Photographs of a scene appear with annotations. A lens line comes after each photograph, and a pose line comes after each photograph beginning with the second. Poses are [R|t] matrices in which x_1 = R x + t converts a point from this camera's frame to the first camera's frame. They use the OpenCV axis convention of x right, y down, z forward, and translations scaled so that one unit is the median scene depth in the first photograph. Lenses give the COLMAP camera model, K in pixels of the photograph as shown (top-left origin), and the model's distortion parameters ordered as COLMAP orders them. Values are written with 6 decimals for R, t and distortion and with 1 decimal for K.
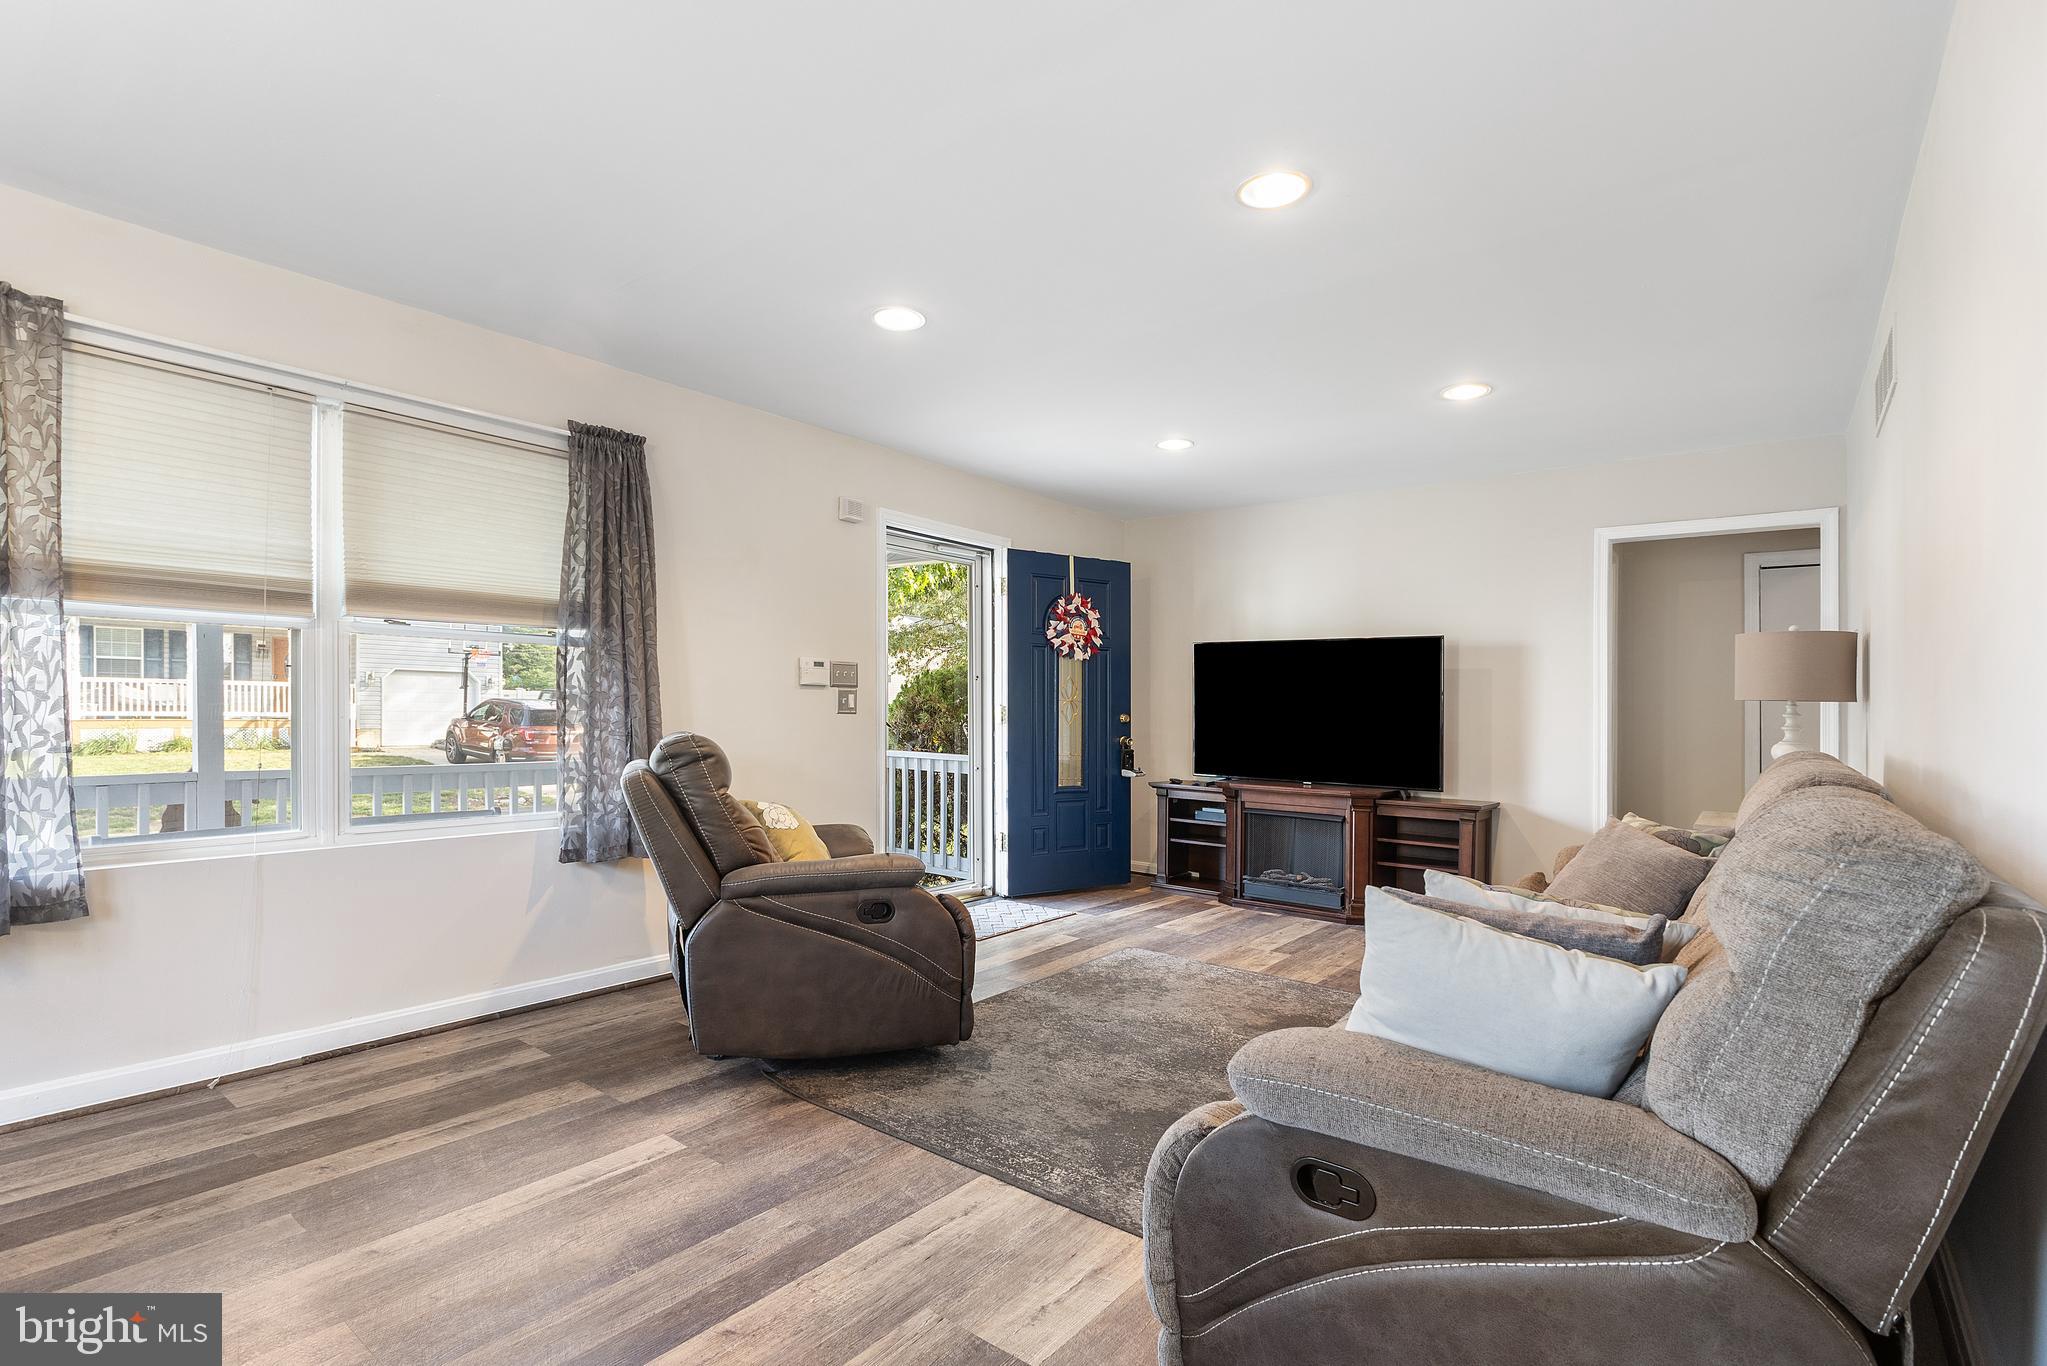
lens RADIAL K [[952.5, 0, 1070.3], [0, 952.5, 750.7], [0, 0, 1]] dist [-0.003977, -0.000975]
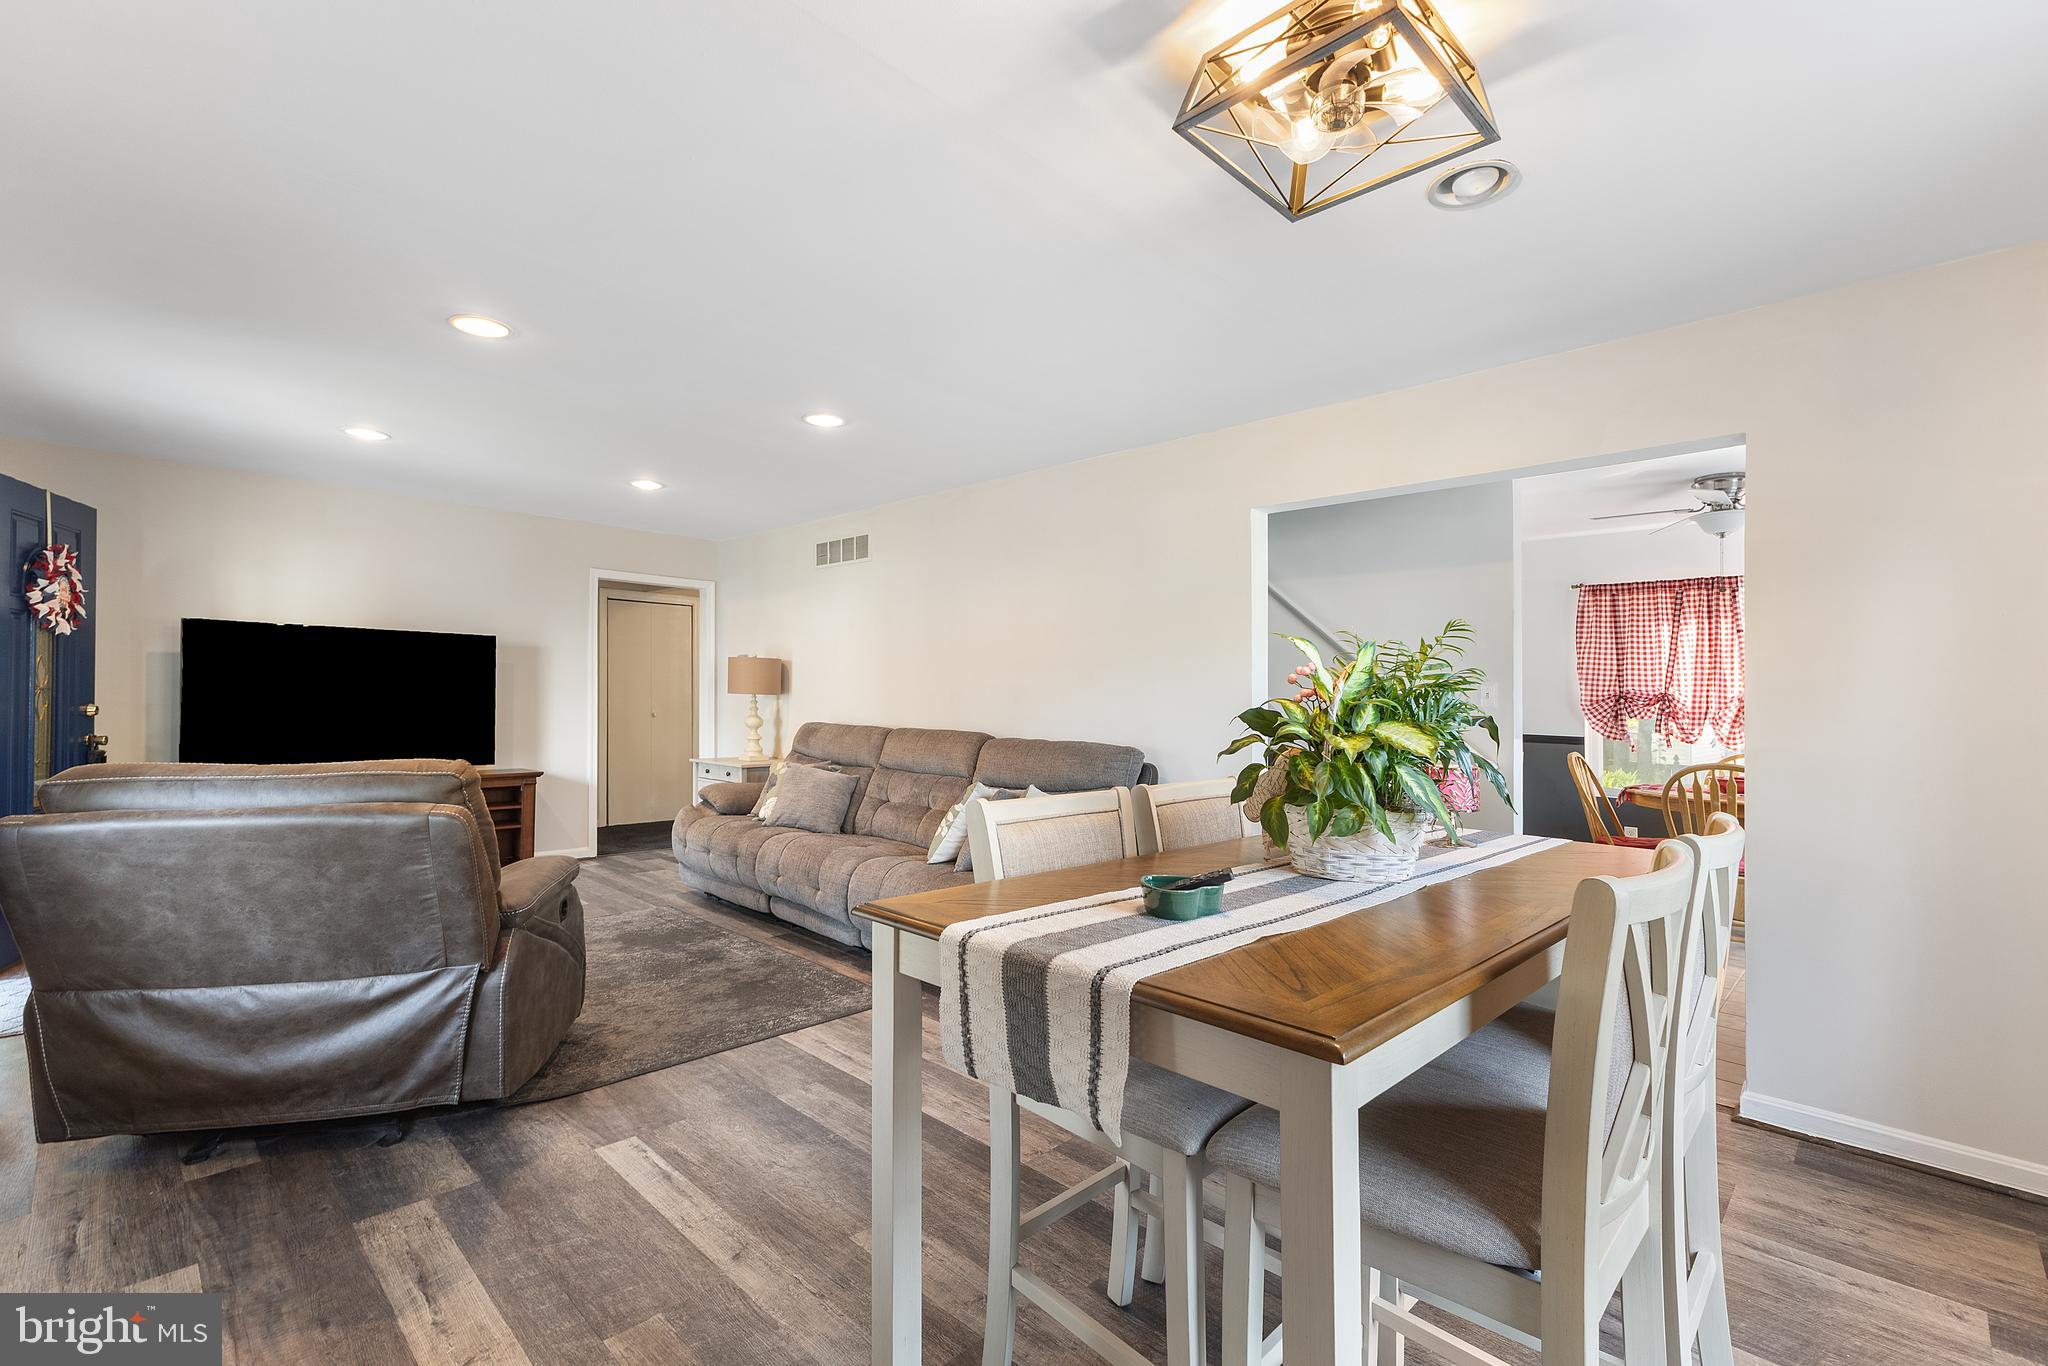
lens RADIAL K [[862.5, 0, 983.4], [0, 862.5, 715.3], [0, 0, 1]] dist [0.000777, 0.000180]
pose [[0.164843, -0.035849, 0.985668, -0.862016], [0.026311, 0.999143, 0.031939, -0.055344], [-0.985969, 0.020669, 0.165645, 0.292570]]
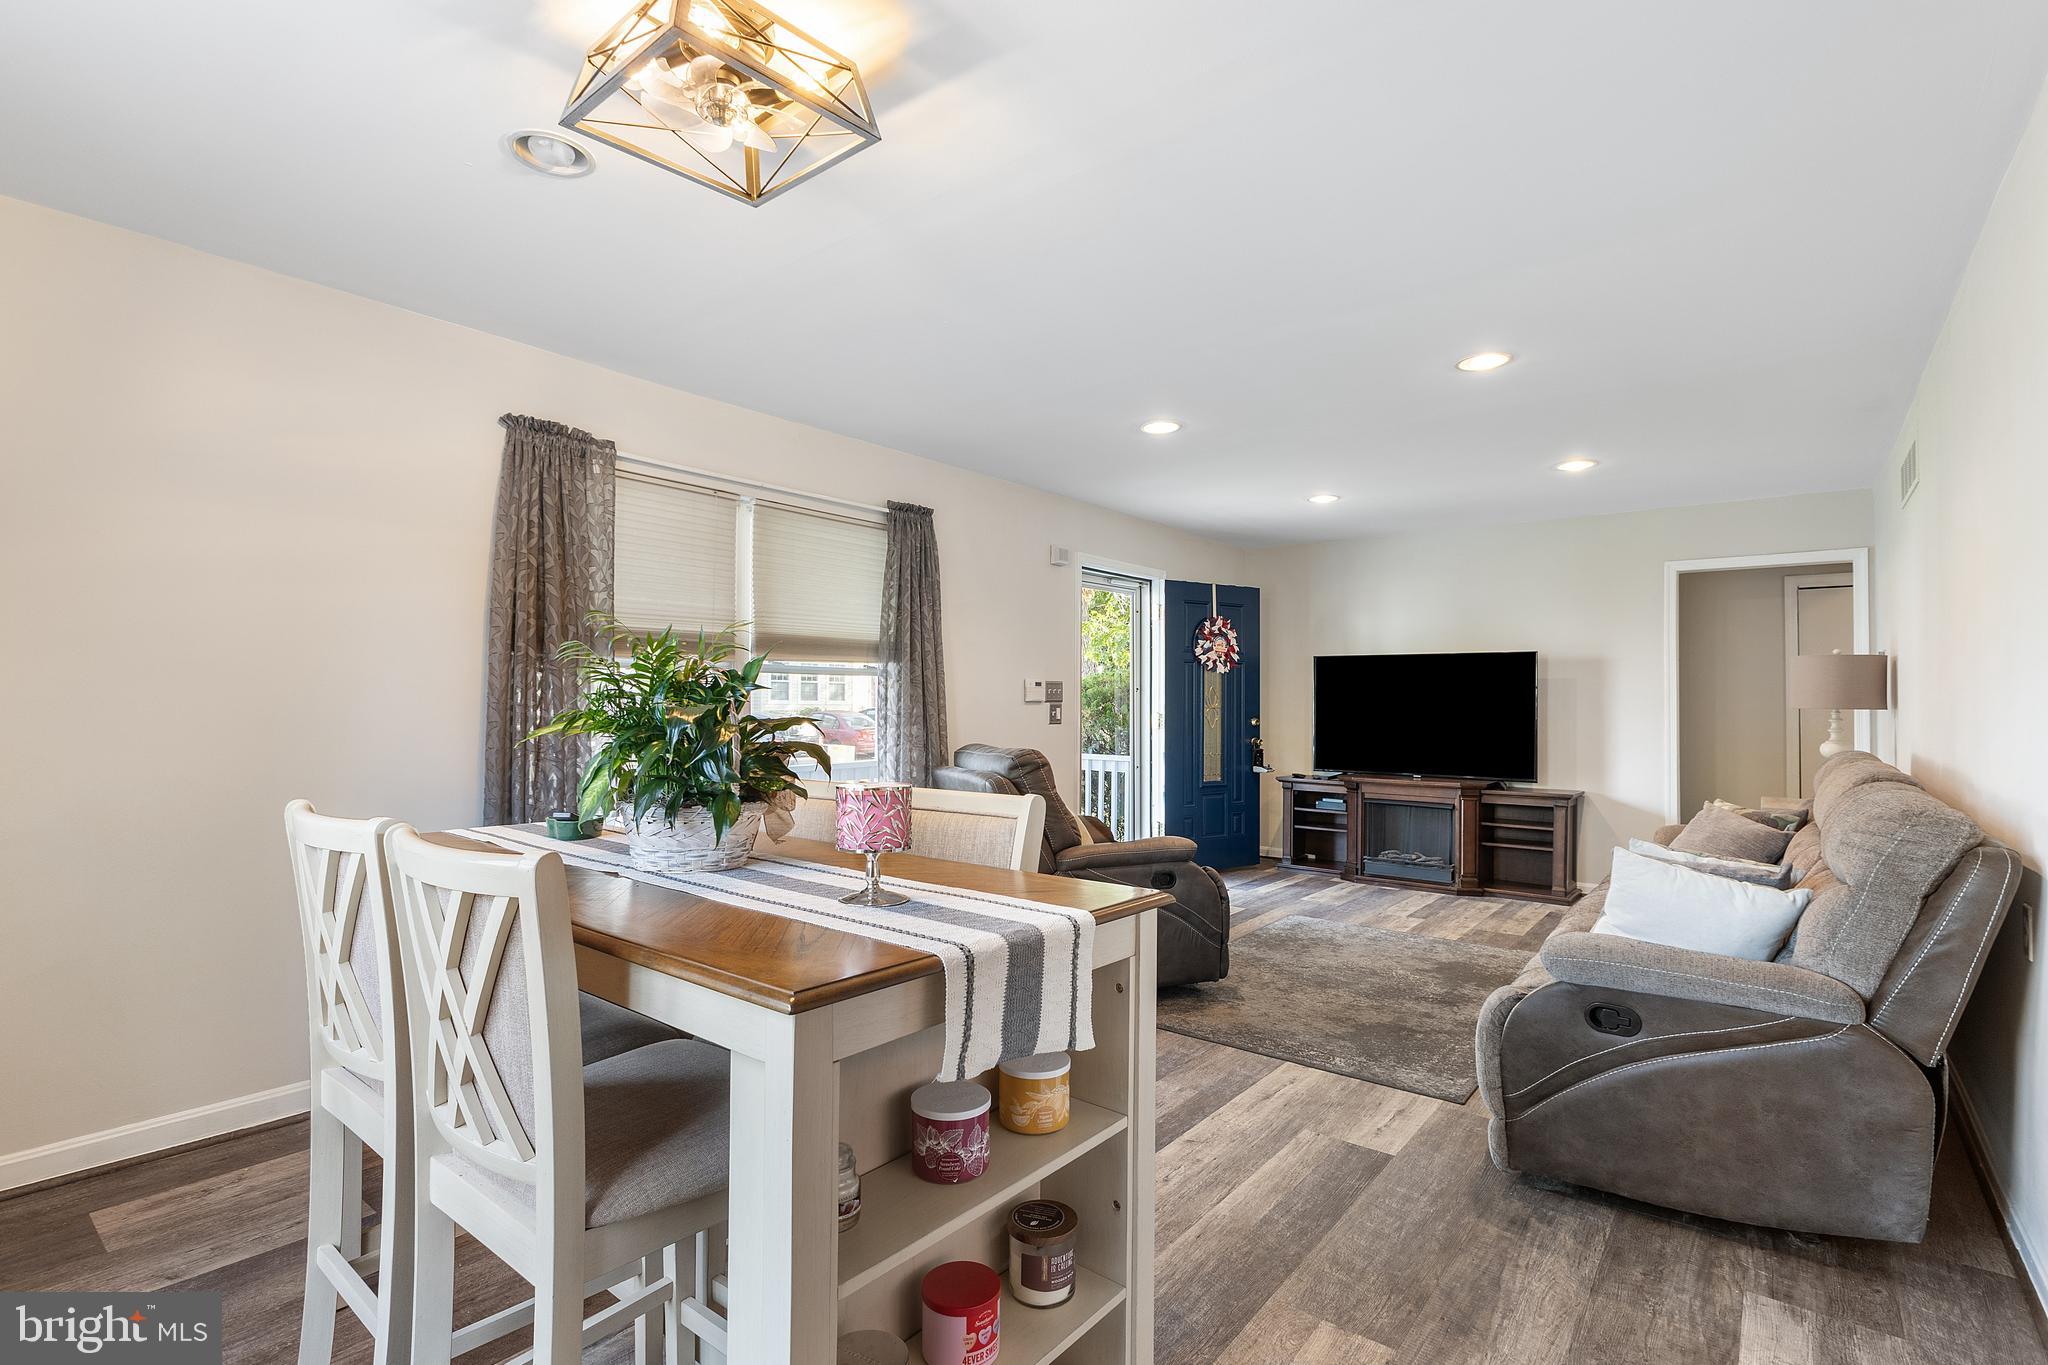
lens RADIAL K [[951.2, 0, 1103.4], [0, 951.2, 739.8], [0, 0, 1]] dist [0.002006, -0.004412]
pose [[0.999843, -0.010051, 0.014613, -0.244038], [0.010083, 0.999947, -0.002113, -0.019783], [-0.014591, 0.002260, 0.999891, -0.261182]]
